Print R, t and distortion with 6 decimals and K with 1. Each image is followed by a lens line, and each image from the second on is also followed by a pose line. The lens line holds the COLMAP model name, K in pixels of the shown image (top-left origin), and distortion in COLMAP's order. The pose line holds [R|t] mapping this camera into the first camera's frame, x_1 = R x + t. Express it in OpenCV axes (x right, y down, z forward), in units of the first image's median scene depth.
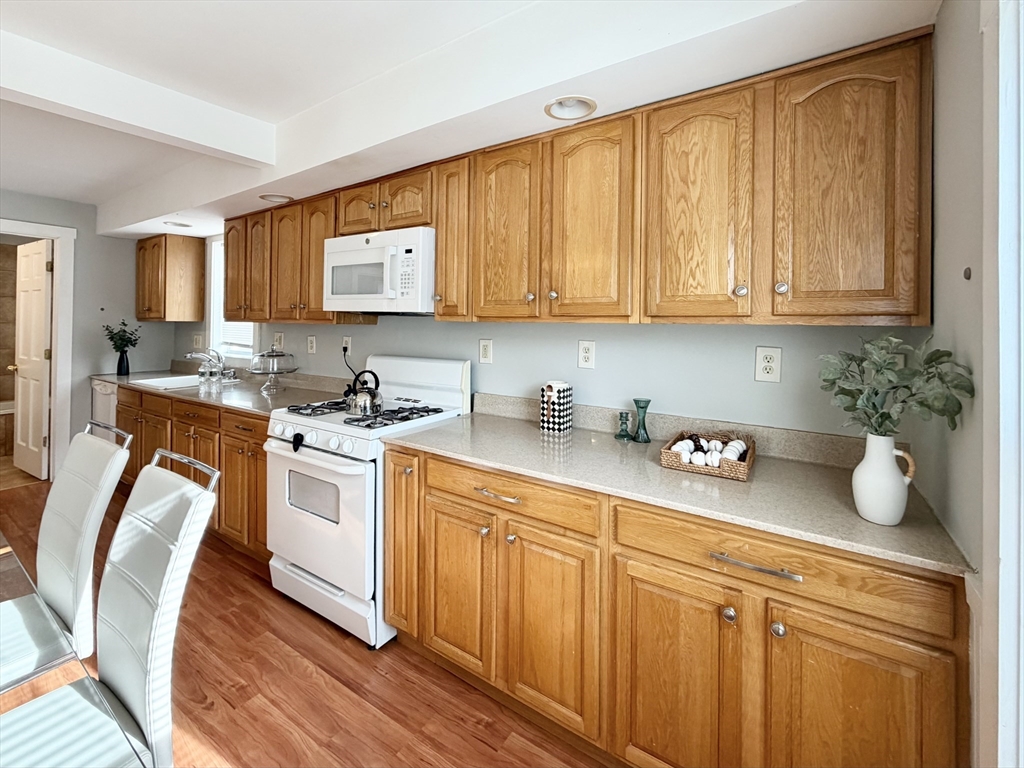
lens RADIAL K [[457.5, 0, 511.8], [0, 457.5, 320.3], [0, 0, 1]] dist [0.000545, -0.001067]
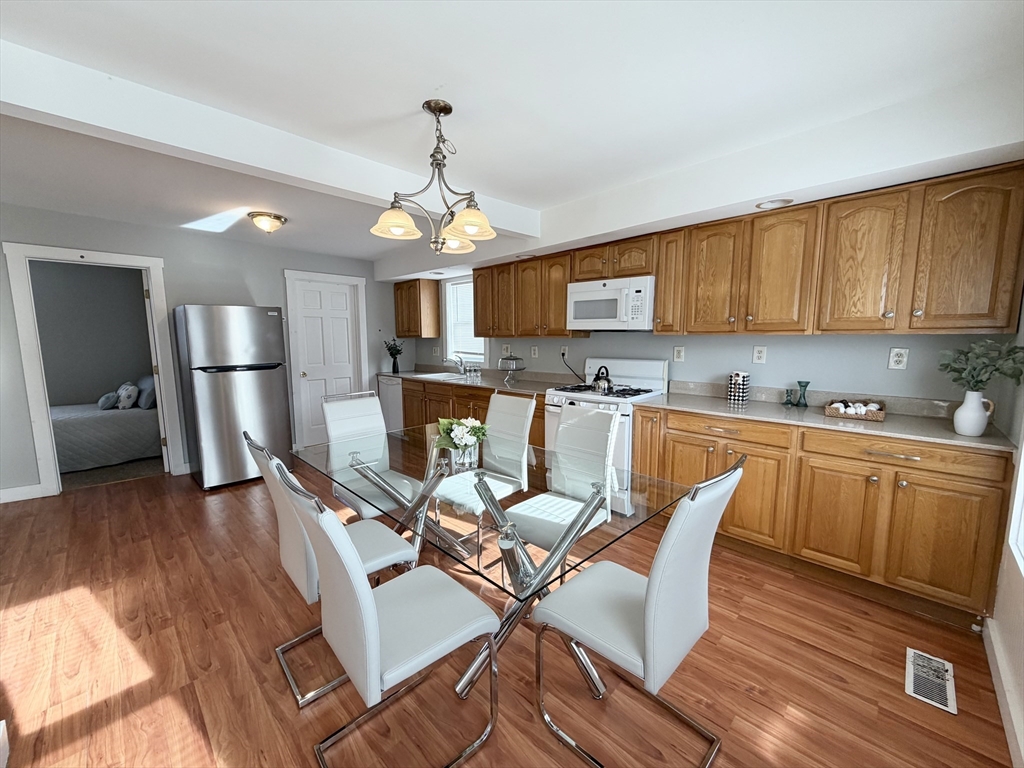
lens RADIAL K [[408.3, 0, 507.5], [0, 408.3, 385.2], [0, 0, 1]] dist [0.000381, -0.000182]
pose [[0.981457, 0.008630, -0.191489, -0.526183], [0.015156, 0.992364, 0.122406, -0.008828], [0.191084, -0.123039, 0.973832, -0.693081]]
